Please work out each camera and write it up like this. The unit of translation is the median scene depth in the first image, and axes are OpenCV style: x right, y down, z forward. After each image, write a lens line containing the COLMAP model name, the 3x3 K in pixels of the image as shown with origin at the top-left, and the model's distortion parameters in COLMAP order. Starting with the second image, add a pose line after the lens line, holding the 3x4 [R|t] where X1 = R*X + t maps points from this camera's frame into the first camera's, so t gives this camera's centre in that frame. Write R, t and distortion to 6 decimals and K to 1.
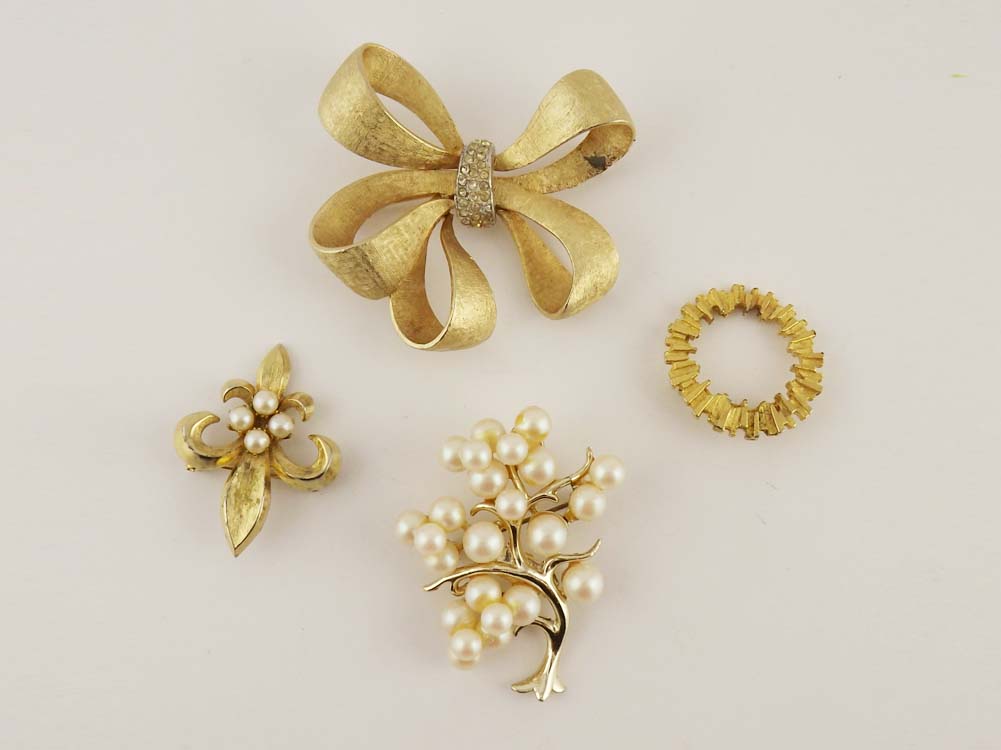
lens RADIAL K [[775.1, 0, 500.5], [0, 775.1, 375.0], [0, 0, 1]] dist [-0.056435, 0.000035]
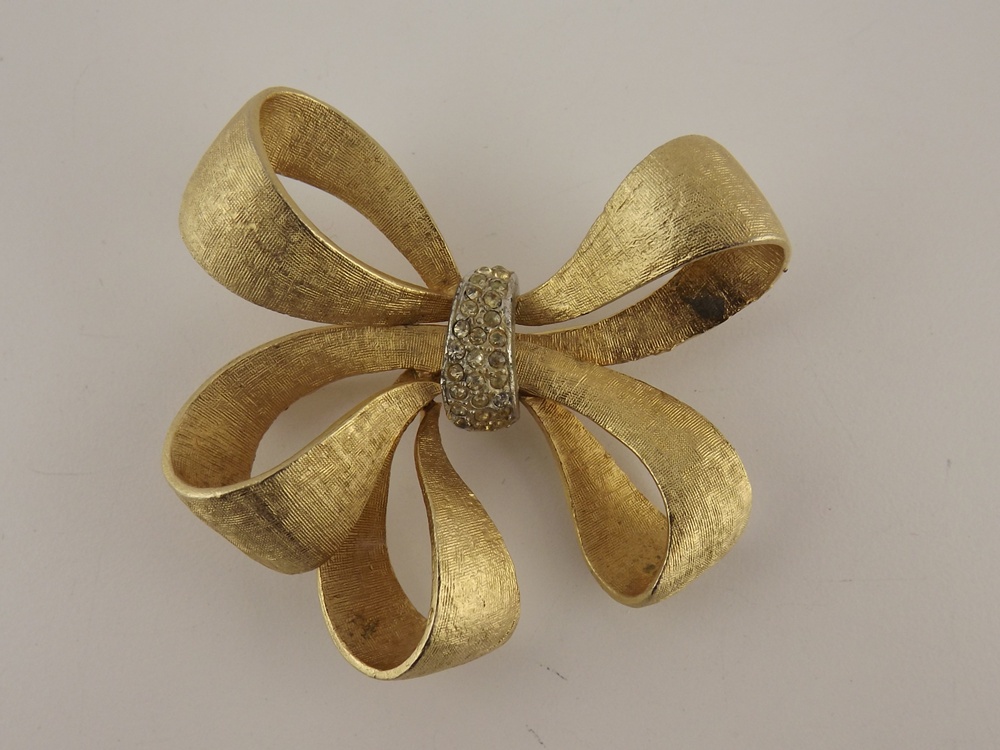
lens RADIAL K [[692.4, 0, 500.0], [0, 692.4, 375.0], [0, 0, 1]] dist [-0.041828, 0.000127]
pose [[0.999799, 0.002872, -0.019836, -0.010183], [-0.003384, 0.999661, -0.025824, -0.220778], [0.019755, 0.025886, 0.999470, 0.529507]]
